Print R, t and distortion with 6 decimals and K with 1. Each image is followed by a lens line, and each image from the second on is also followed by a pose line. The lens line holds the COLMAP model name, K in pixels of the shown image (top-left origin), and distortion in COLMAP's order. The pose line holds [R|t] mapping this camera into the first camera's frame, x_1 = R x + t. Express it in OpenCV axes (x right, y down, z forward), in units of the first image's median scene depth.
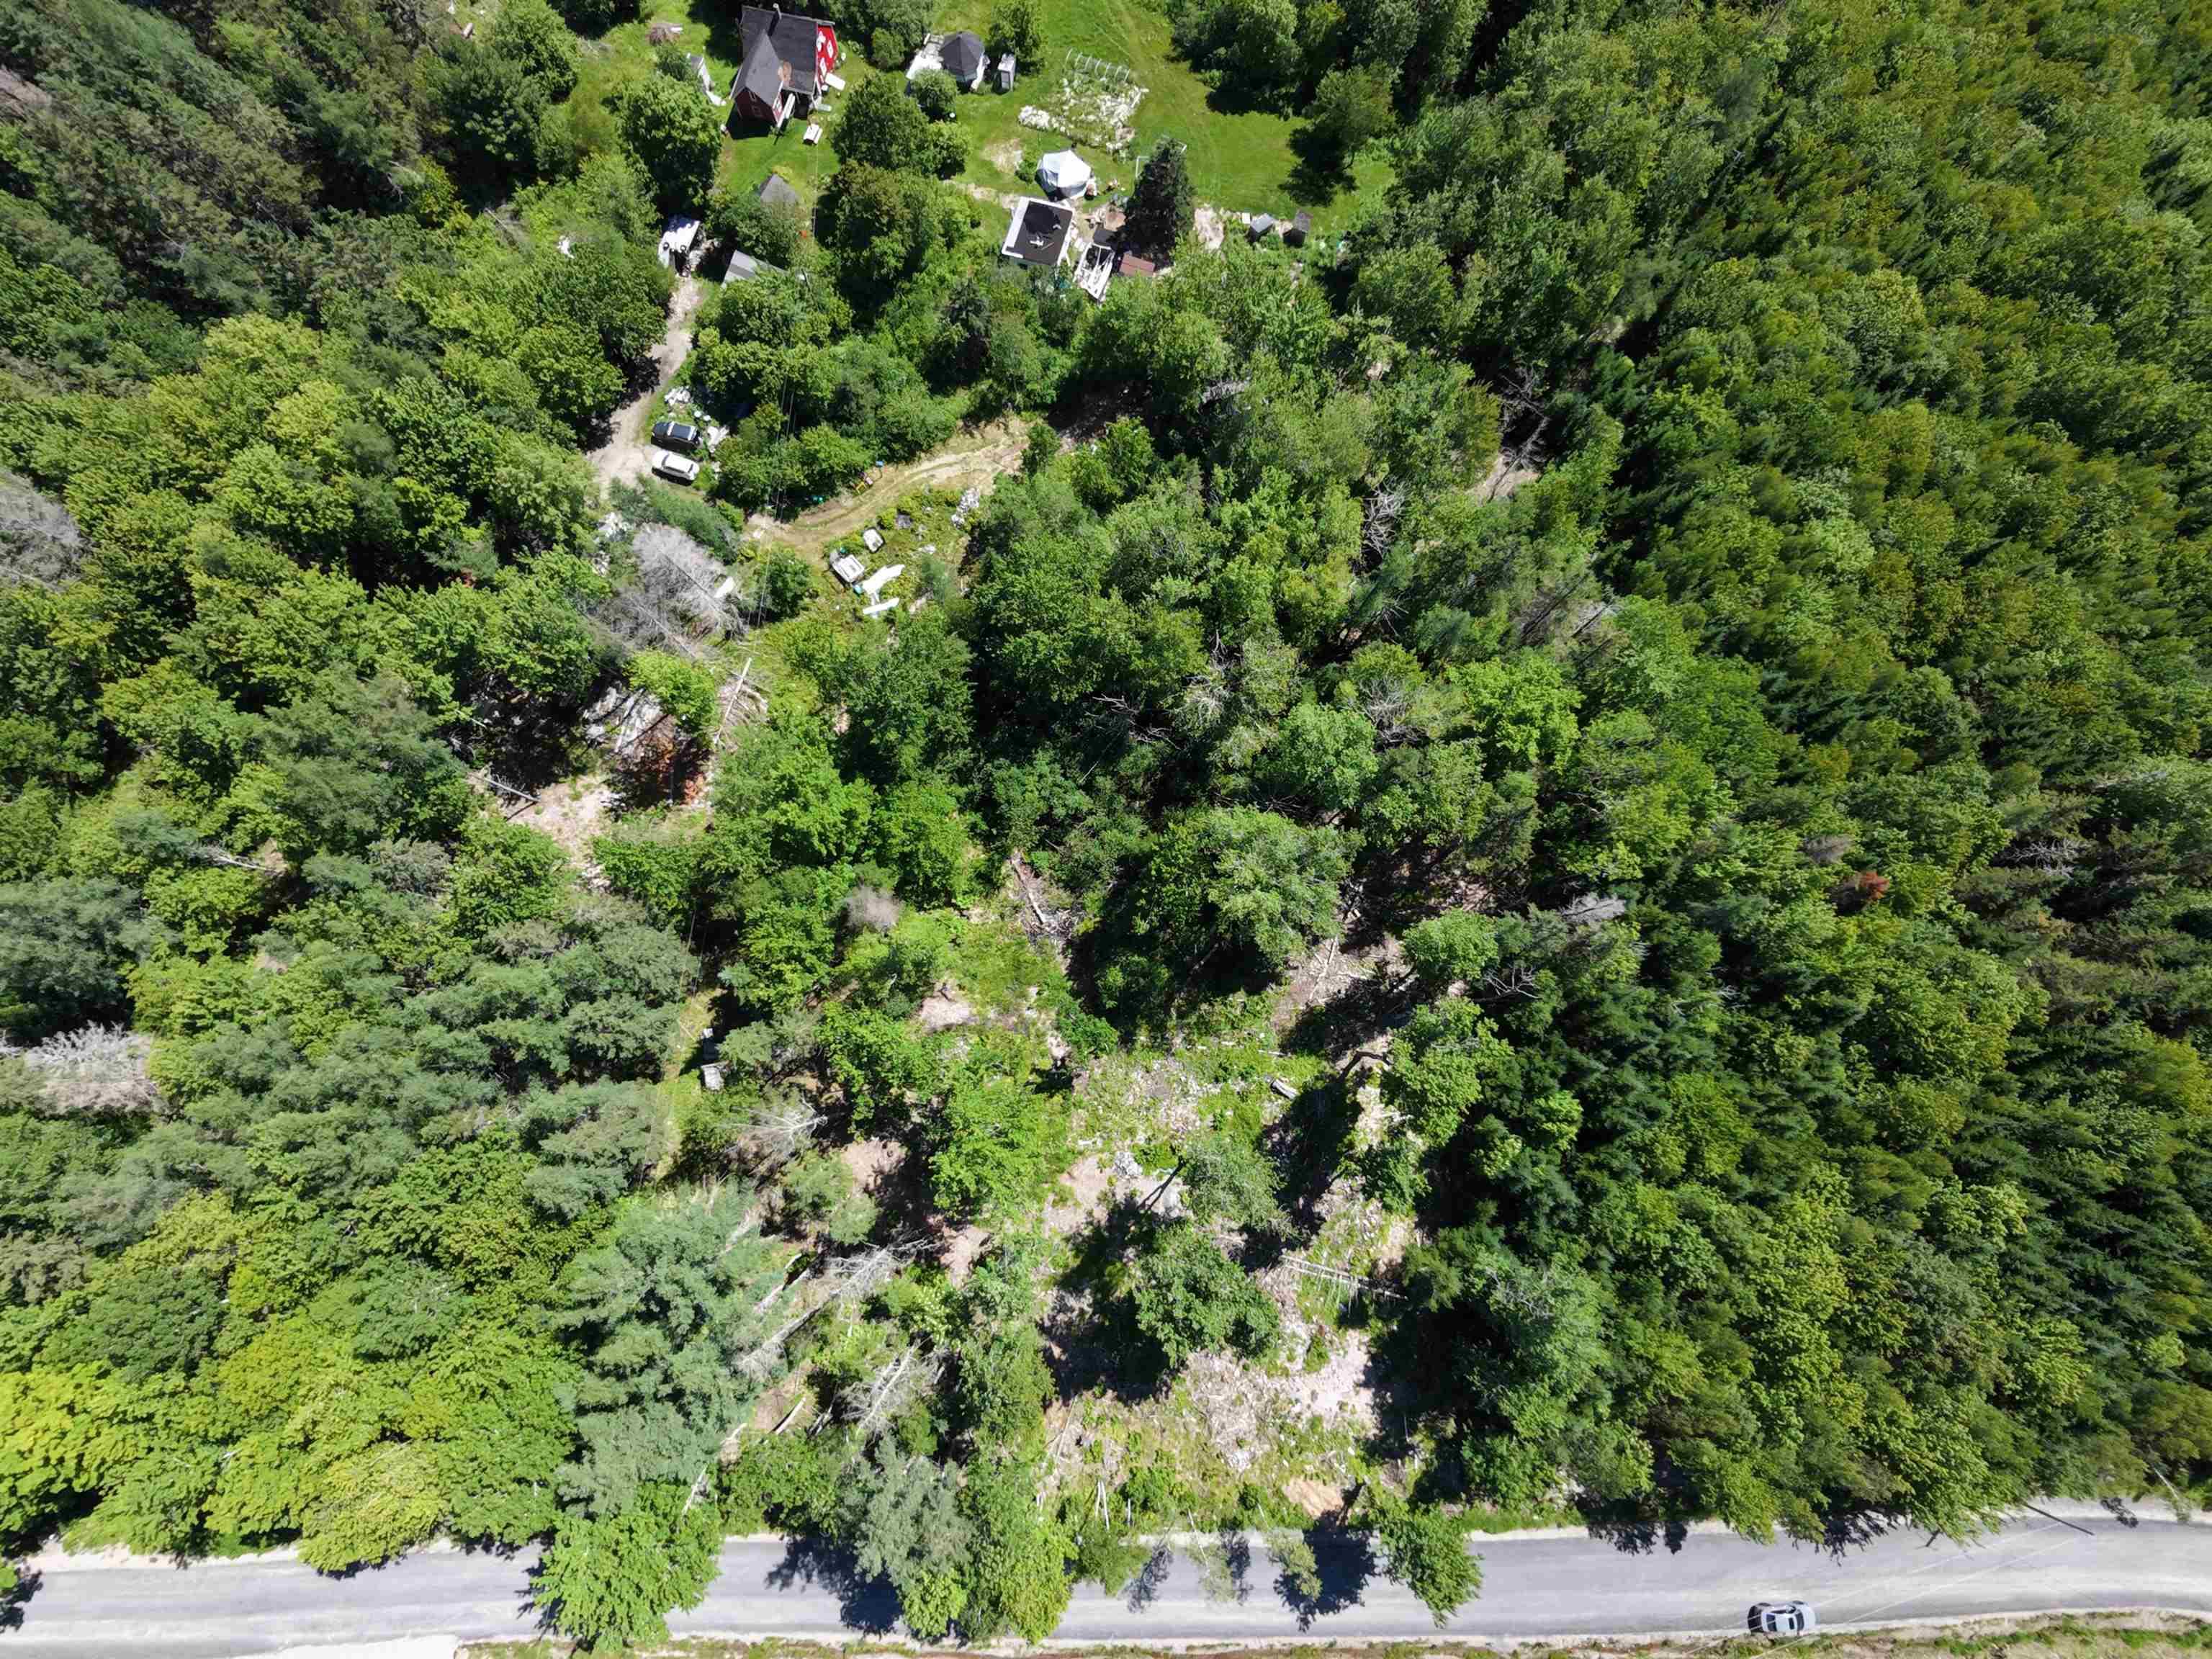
lens RADIAL K [[1056.7, 0, 1110.2], [0, 1056.7, 823.2], [0, 0, 1]] dist [-0.003117, 0.003443]
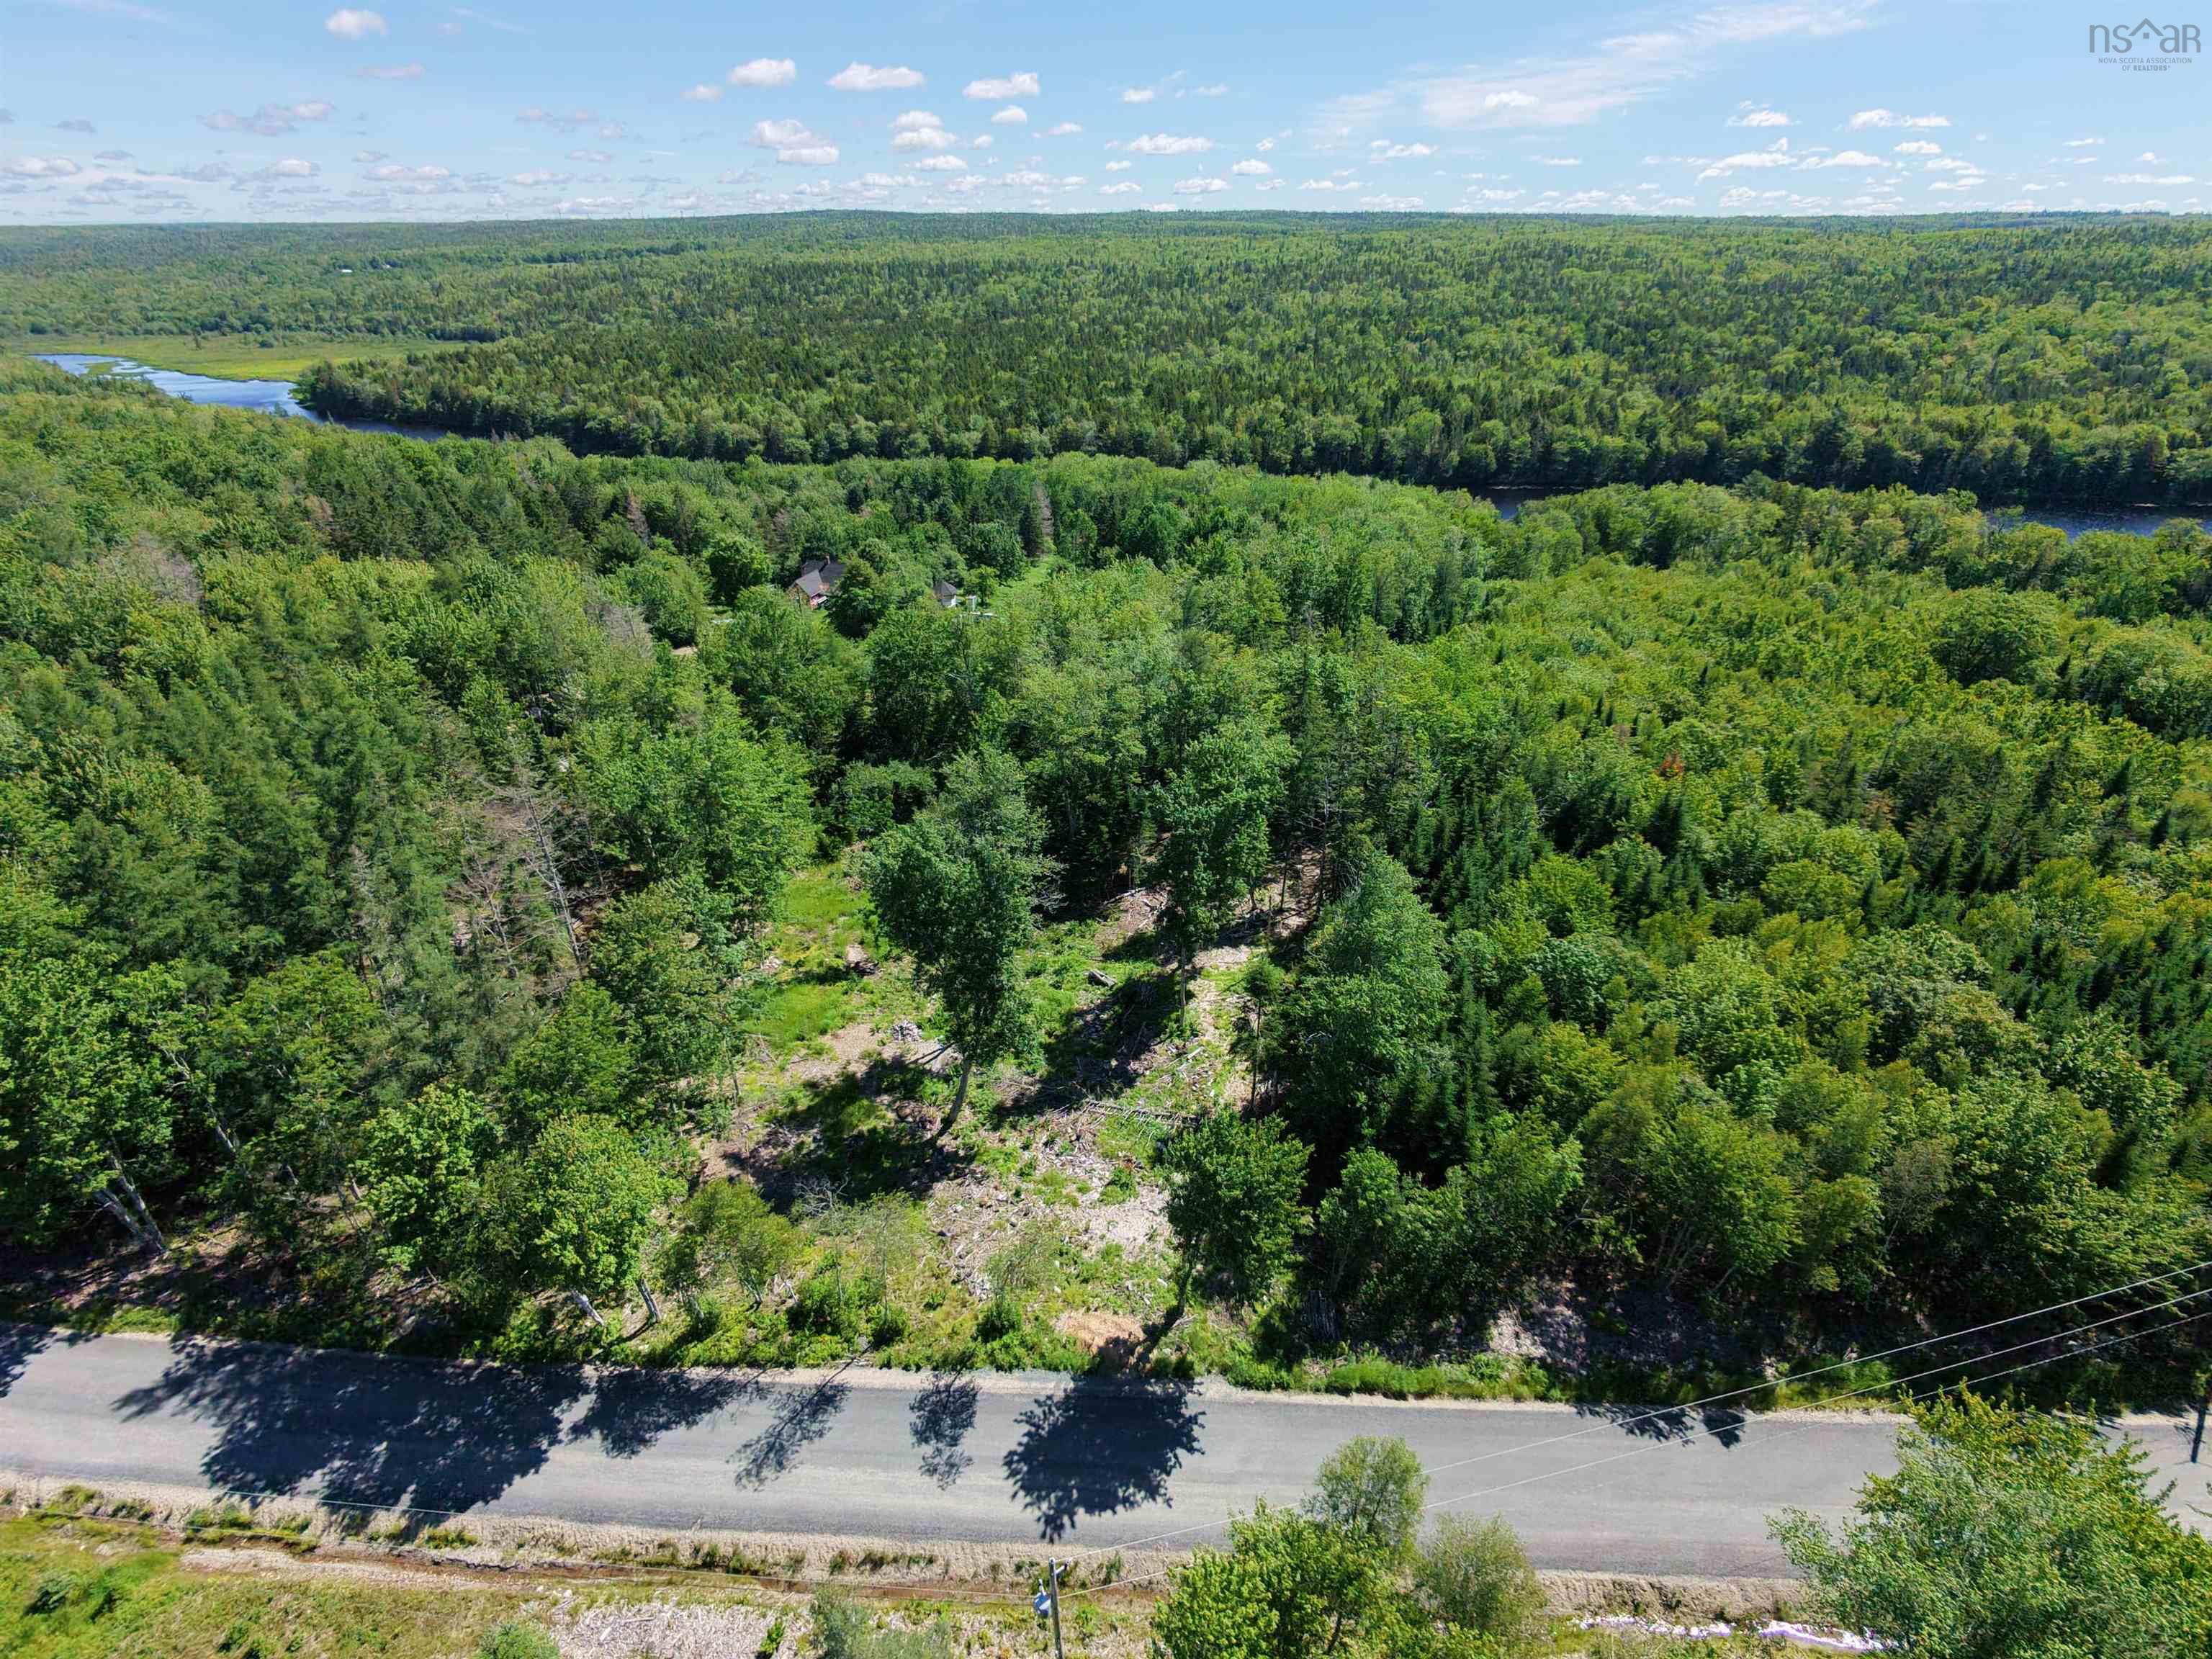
lens RADIAL K [[1056.7, 0, 1110.2], [0, 1056.7, 823.2], [0, 0, 1]] dist [-0.003117, 0.003443]
pose [[0.999288, 0.031179, -0.021232, 0.203546], [-0.036547, 0.660872, -0.749608, 0.895154], [-0.009341, 0.749850, 0.661542, 0.378199]]
